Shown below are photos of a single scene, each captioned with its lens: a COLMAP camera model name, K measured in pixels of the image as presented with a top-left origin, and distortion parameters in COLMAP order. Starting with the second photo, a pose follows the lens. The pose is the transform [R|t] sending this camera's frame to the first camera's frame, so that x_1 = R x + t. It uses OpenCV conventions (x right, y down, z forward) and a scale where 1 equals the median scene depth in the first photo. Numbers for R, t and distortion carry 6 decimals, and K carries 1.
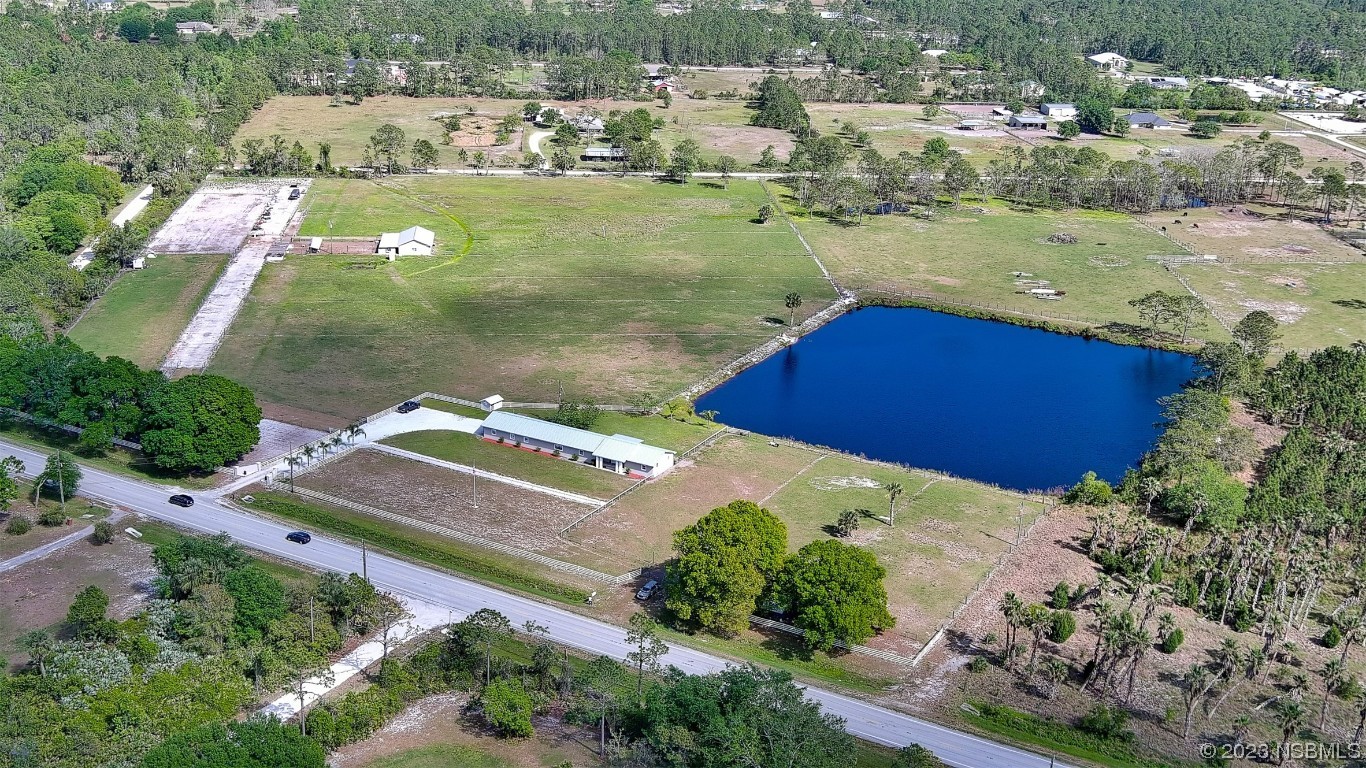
lens RADIAL K [[1587.1, 0, 677.1], [0, 1587.1, 388.7], [0, 0, 1]] dist [0.002027, 0.000000]
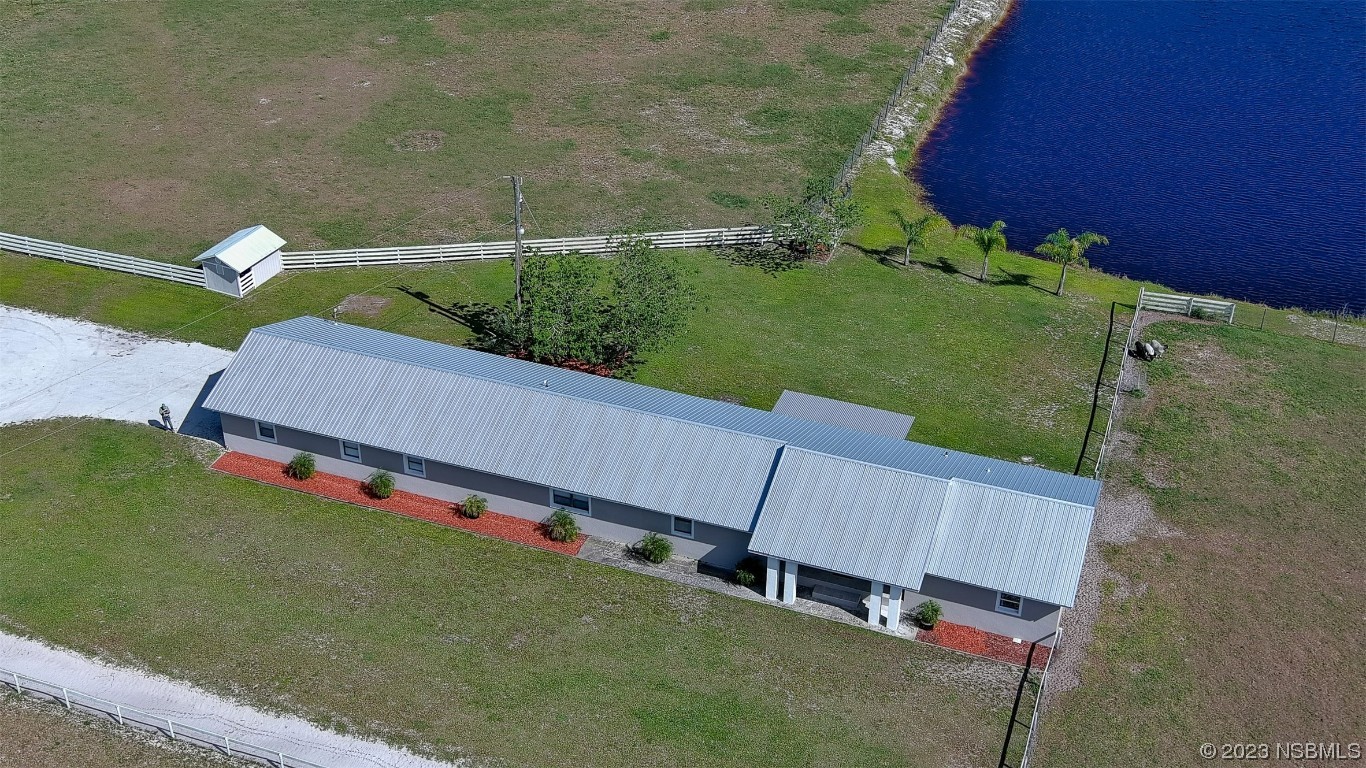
lens RADIAL K [[1587.1, 0, 678.3], [0, 1587.1, 380.7], [0, 0, 1]] dist [0.002027, 0.000000]
pose [[0.987994, -0.096647, 0.120527, -0.079170], [0.067258, 0.971425, 0.227619, -0.027470], [-0.139082, -0.216779, 0.966262, 0.733622]]
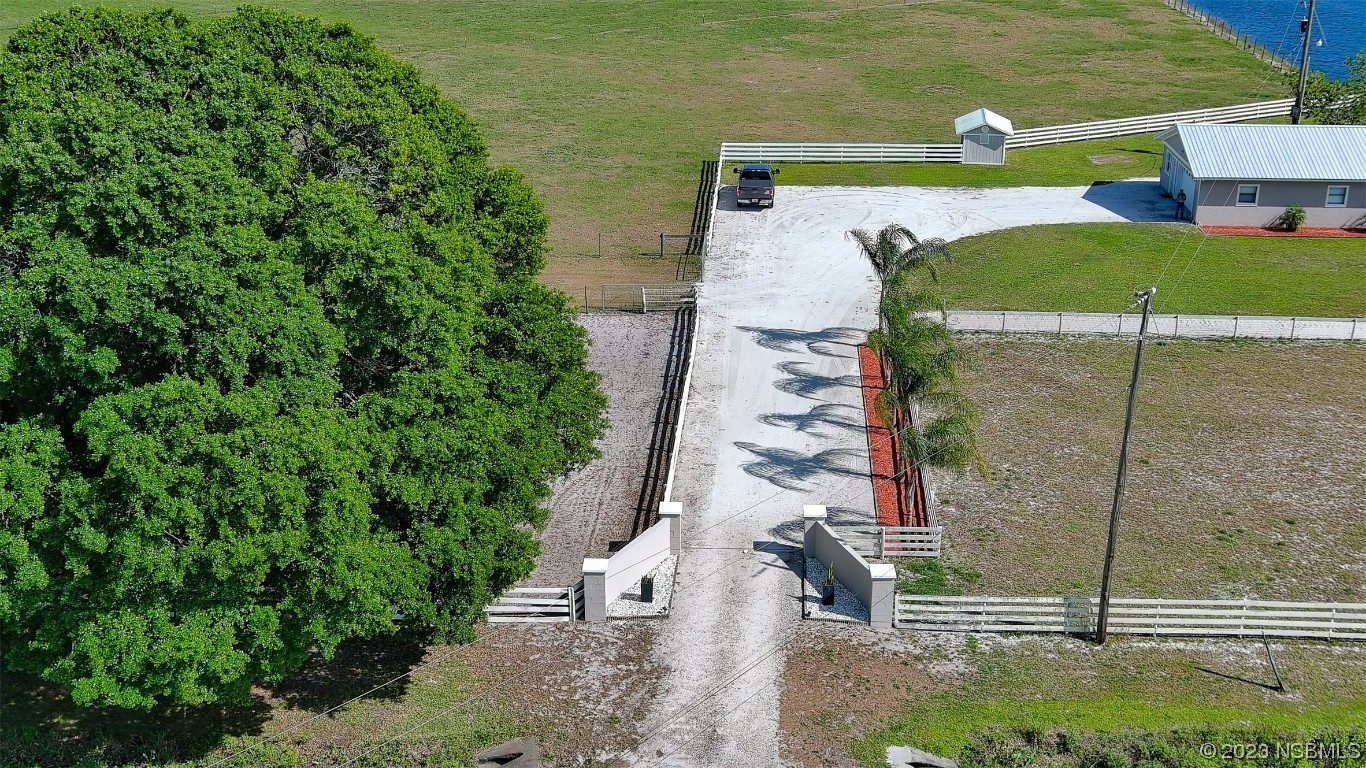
lens RADIAL K [[1587.1, 0, 677.9], [0, 1587.1, 384.6], [0, 0, 1]] dist [0.002027, 0.000000]
pose [[0.894864, -0.190553, 0.403620, -0.291680], [0.170761, 0.981652, 0.084855, 0.019132], [-0.412383, -0.007012, 0.910983, 0.769541]]
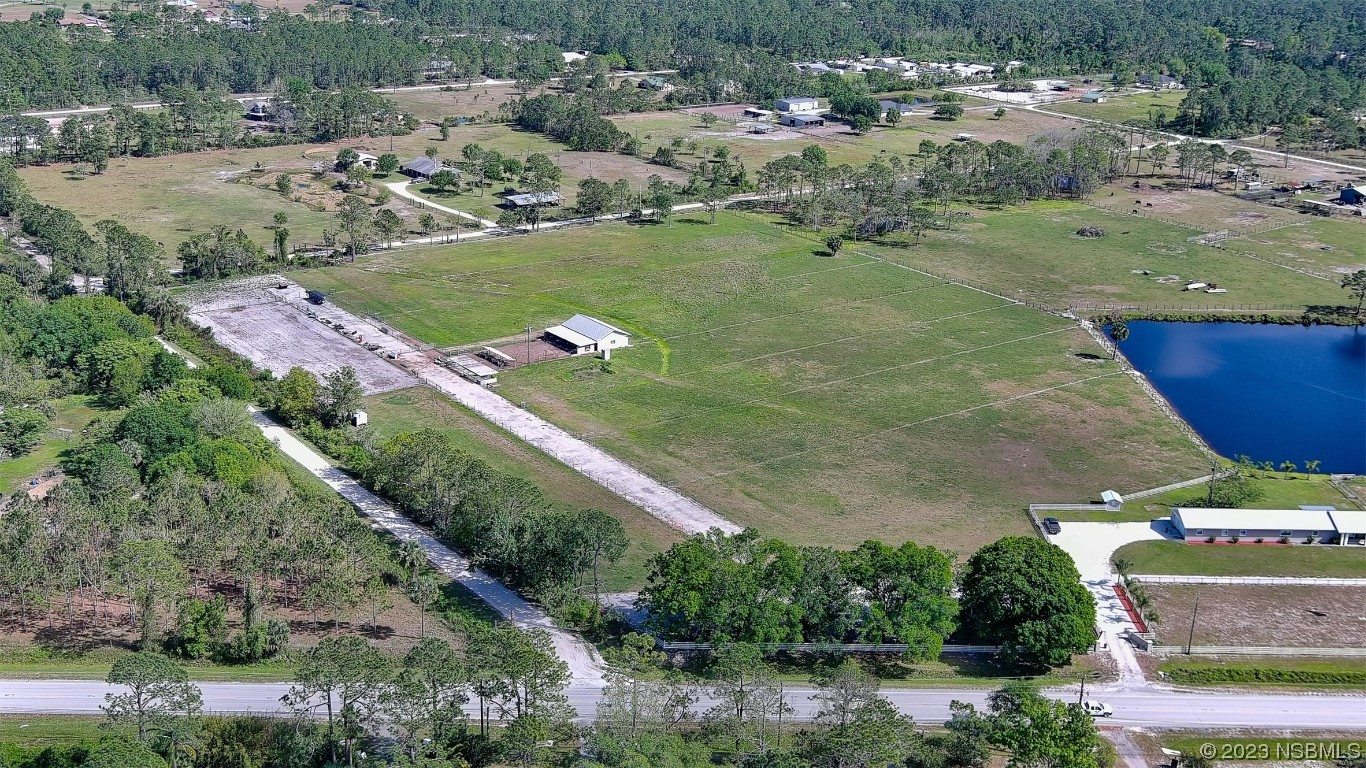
lens RADIAL K [[1587.1, 0, 675.3], [0, 1587.1, 389.4], [0, 0, 1]] dist [0.002027, 0.000000]
pose [[0.862246, -0.171016, 0.476745, -0.737287], [0.166368, 0.984675, 0.052324, -0.138479], [-0.478386, 0.034199, 0.877483, 0.347643]]
